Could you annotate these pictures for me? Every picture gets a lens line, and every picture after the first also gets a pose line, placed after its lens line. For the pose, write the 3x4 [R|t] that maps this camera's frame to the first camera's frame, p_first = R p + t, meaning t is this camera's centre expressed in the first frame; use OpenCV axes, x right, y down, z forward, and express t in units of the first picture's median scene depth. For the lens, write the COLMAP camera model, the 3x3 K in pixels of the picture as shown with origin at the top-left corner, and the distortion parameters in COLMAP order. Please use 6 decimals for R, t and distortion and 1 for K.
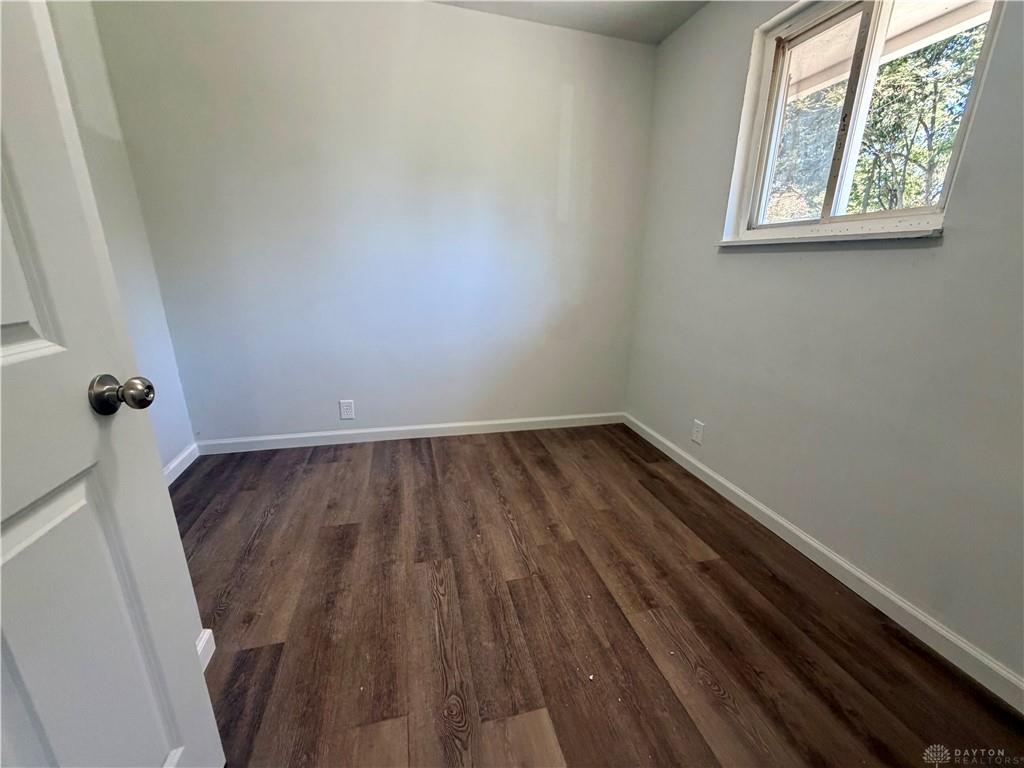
lens RADIAL K [[408.9, 0, 511.7], [0, 408.9, 383.7], [0, 0, 1]] dist [-0.000700, 0.000043]
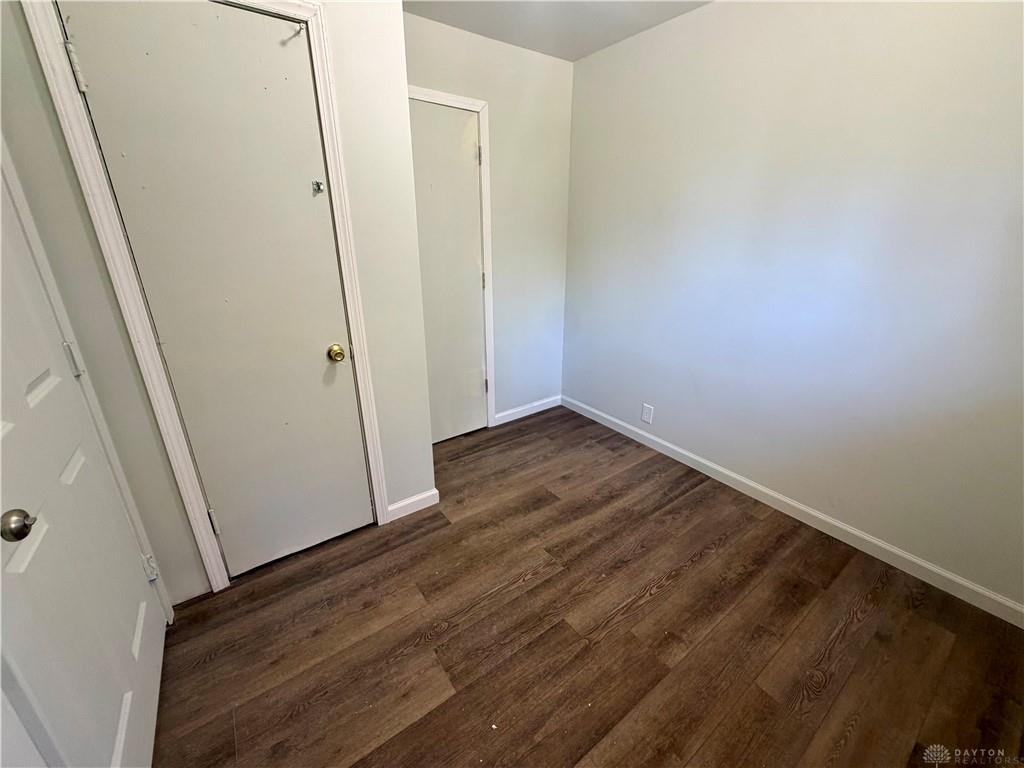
lens RADIAL K [[408.9, 0, 513.7], [0, 408.9, 381.4], [0, 0, 1]] dist [-0.000700, 0.000043]
pose [[0.357704, 0.303036, -0.883299, 0.563609], [-0.256111, 0.941450, 0.219271, -0.230703], [0.898028, 0.147788, 0.414371, 0.311316]]
